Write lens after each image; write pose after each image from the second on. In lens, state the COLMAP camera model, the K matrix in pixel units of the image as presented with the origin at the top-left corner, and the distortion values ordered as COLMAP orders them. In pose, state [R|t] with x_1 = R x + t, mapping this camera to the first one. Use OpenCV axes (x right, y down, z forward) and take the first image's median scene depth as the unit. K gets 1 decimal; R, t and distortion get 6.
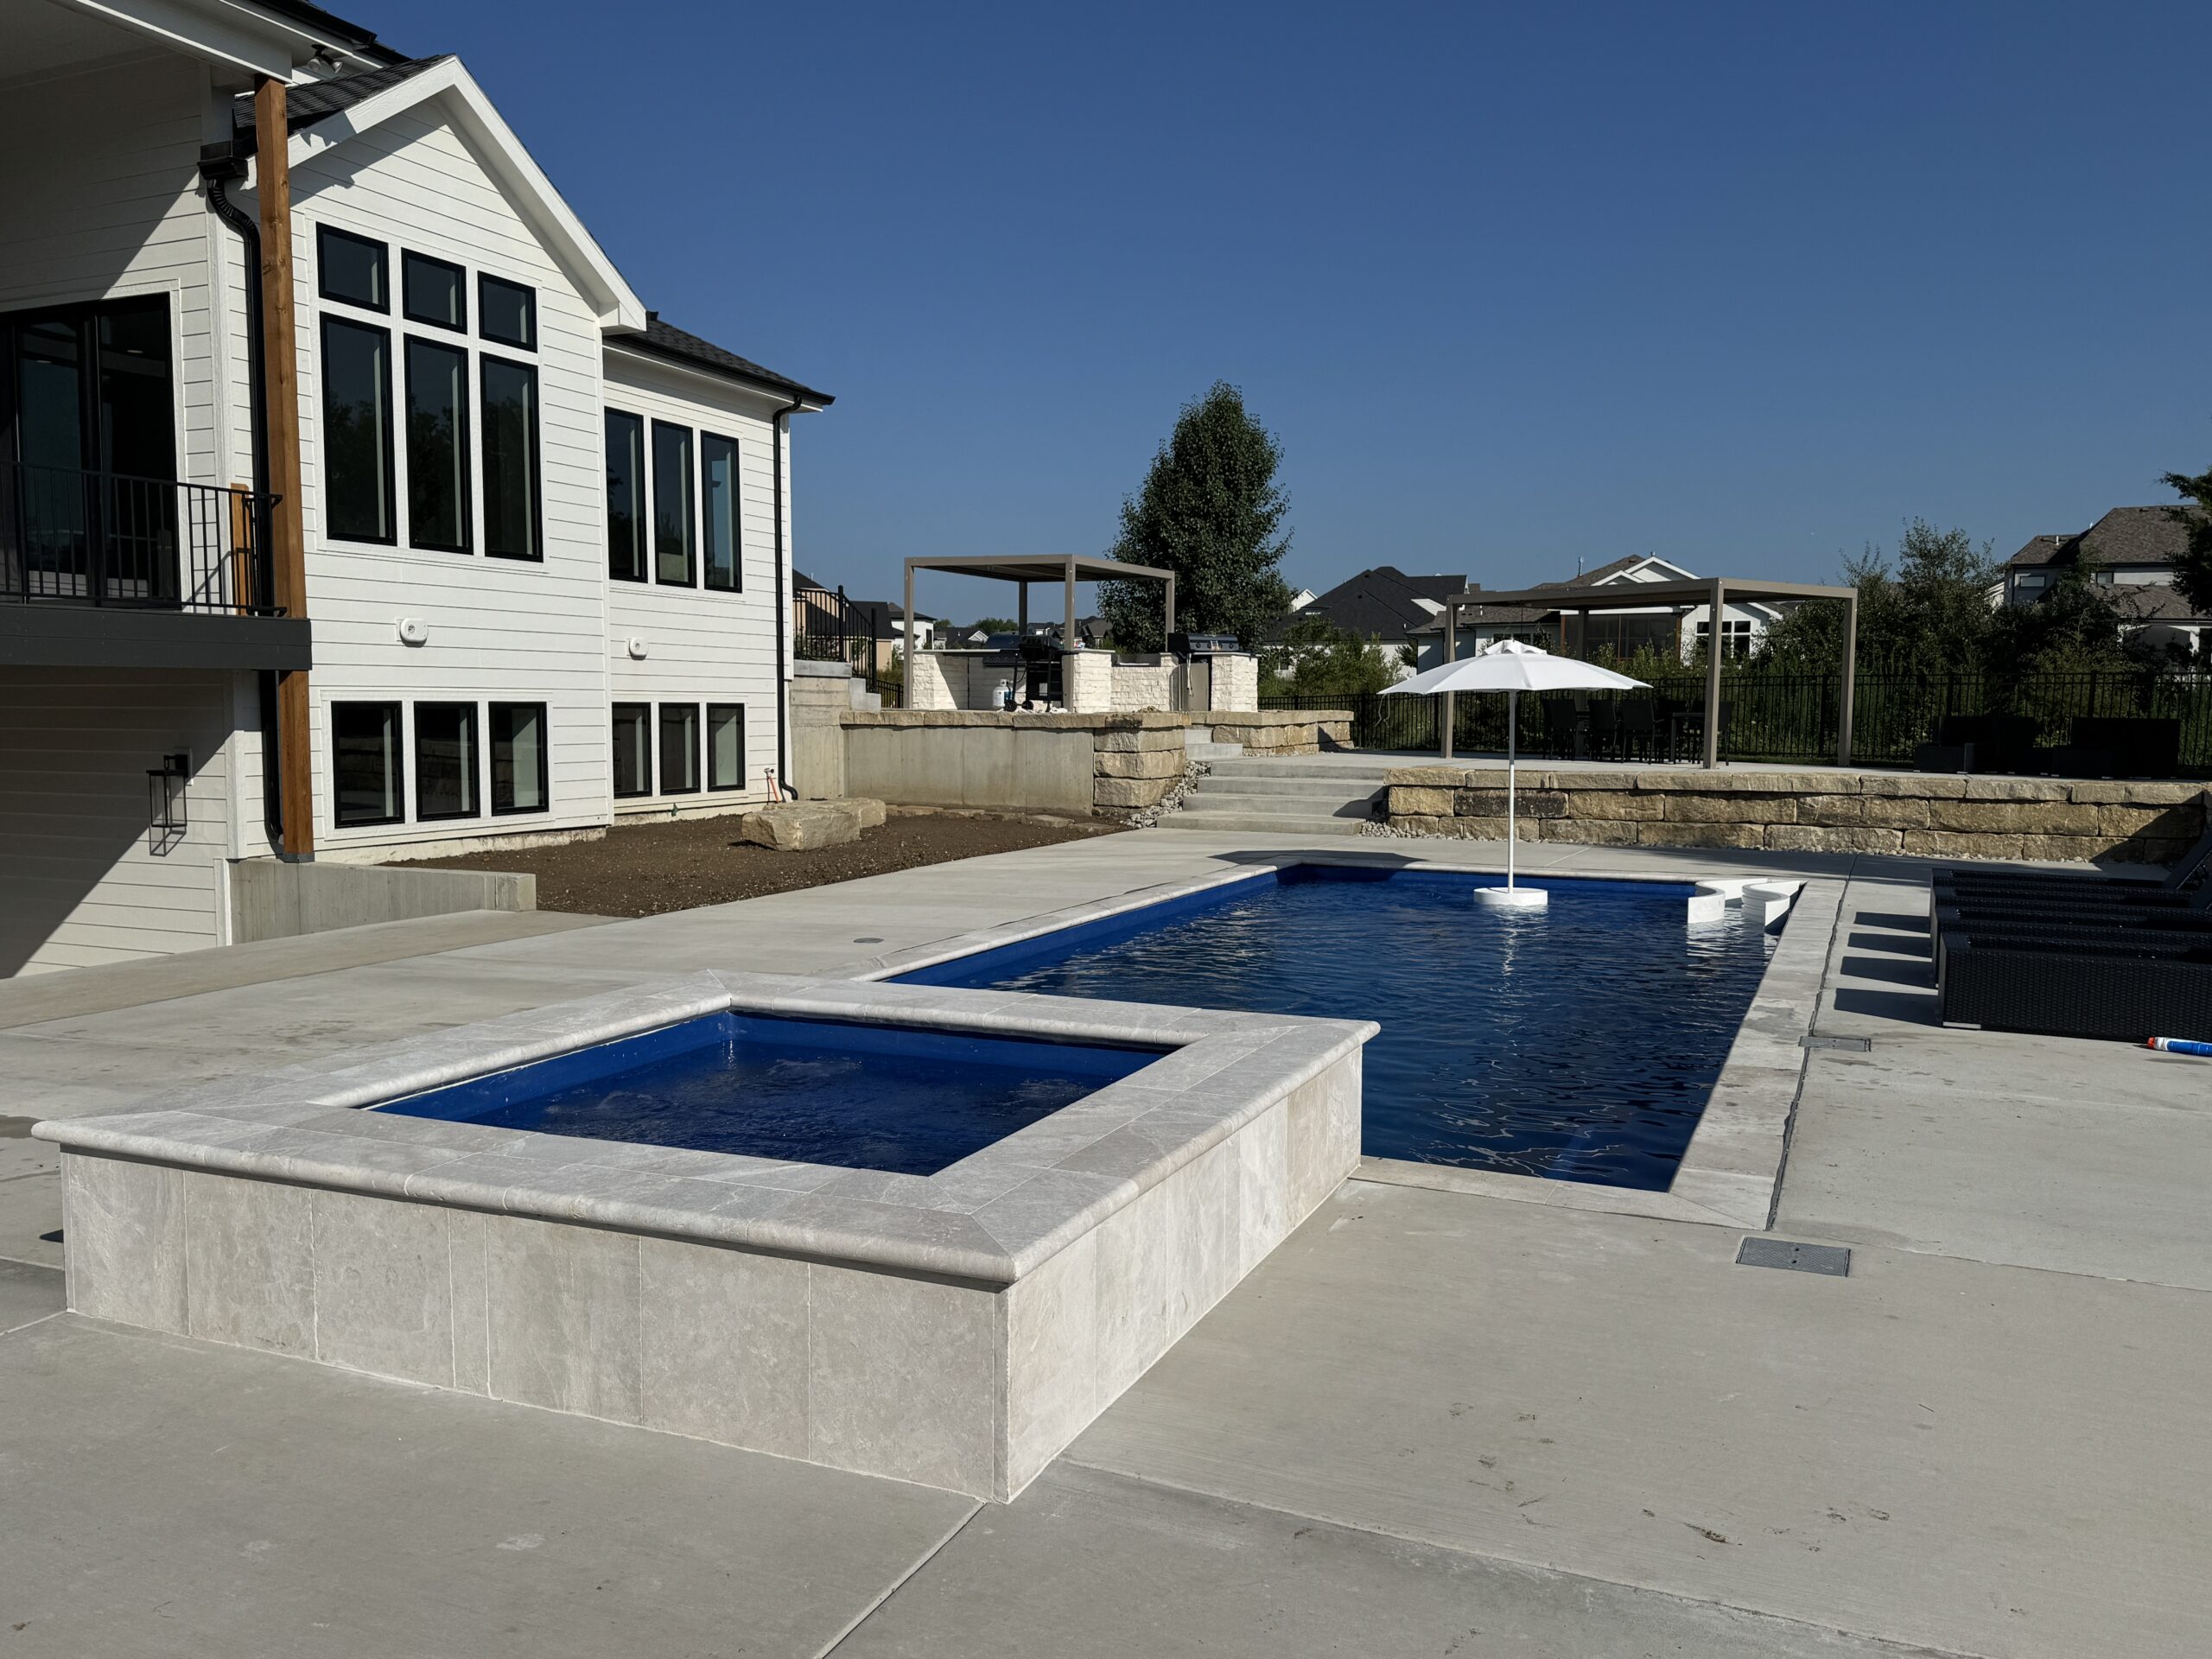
lens RADIAL K [[1750.4, 0, 1078.6], [0, 1750.4, 862.4], [0, 0, 1]] dist [0.130924, -0.253597]
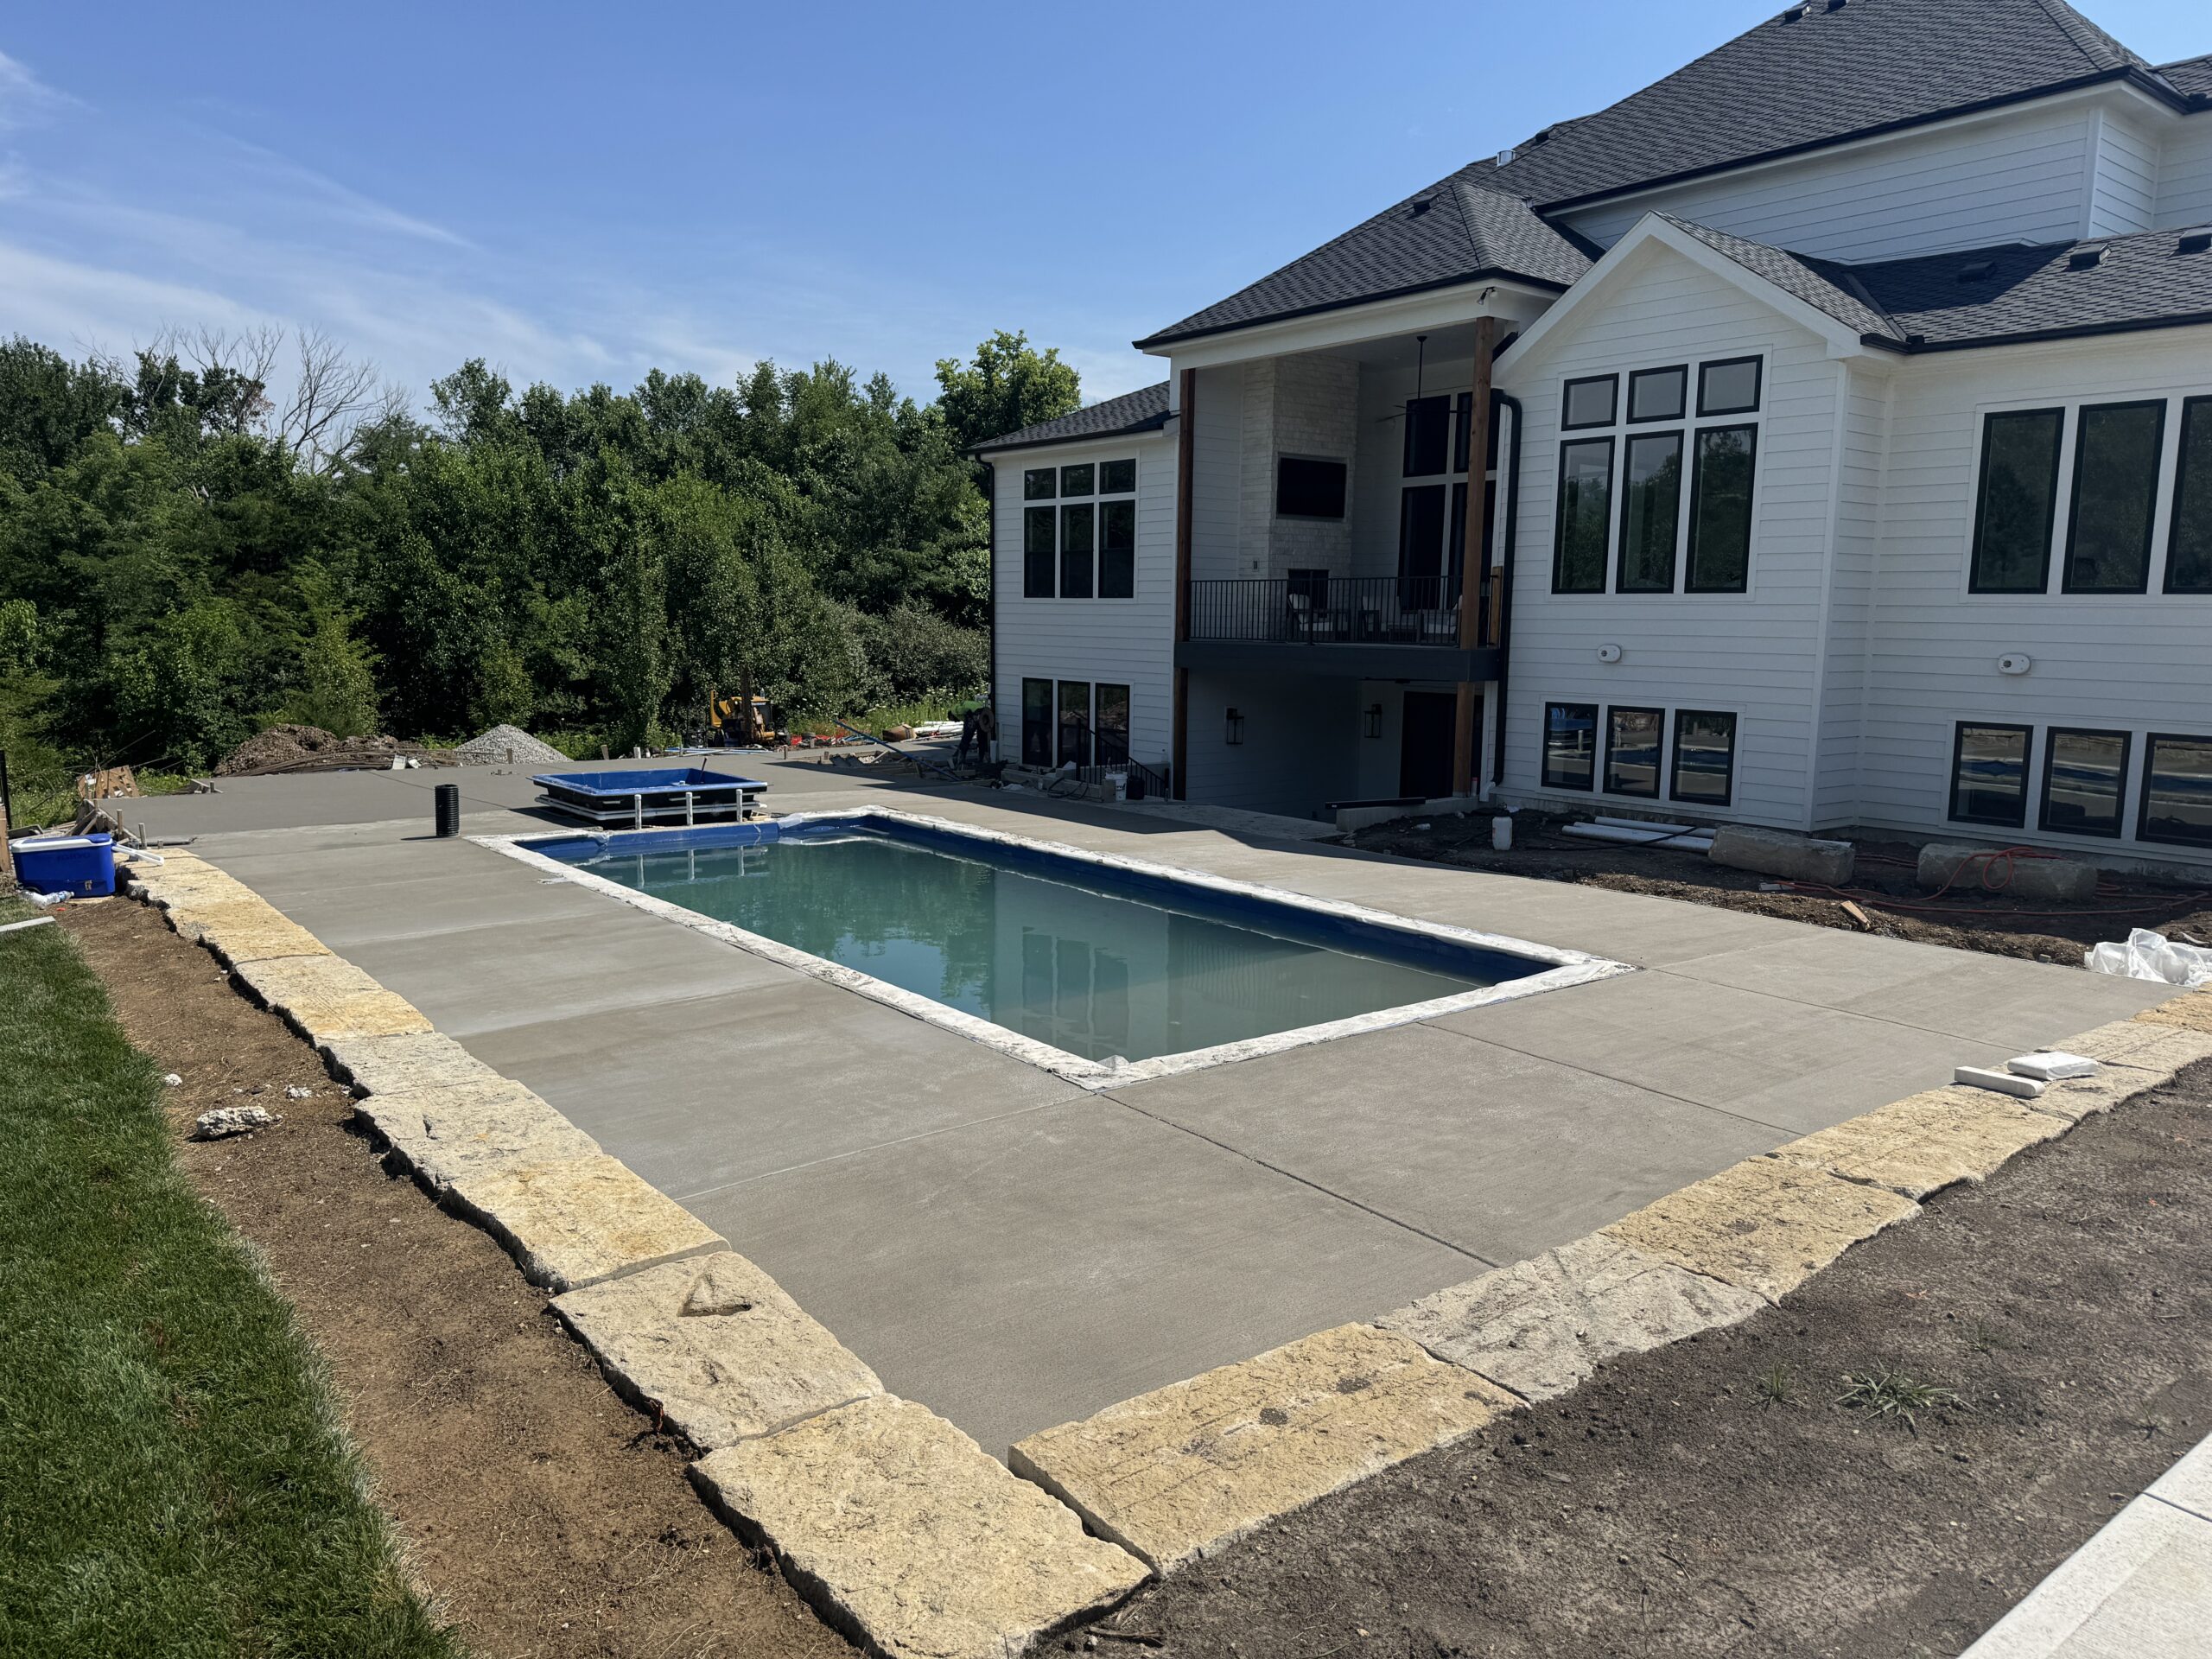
lens RADIAL K [[1548.6, 0, 1110.3], [0, 1548.6, 865.2], [0, 0, 1]] dist [0.093573, -0.128633]
pose [[-0.457543, 0.140201, -0.878065, 0.768731], [-0.090188, 0.975081, 0.202687, -0.157599], [0.884602, 0.171929, -0.433497, 1.048730]]
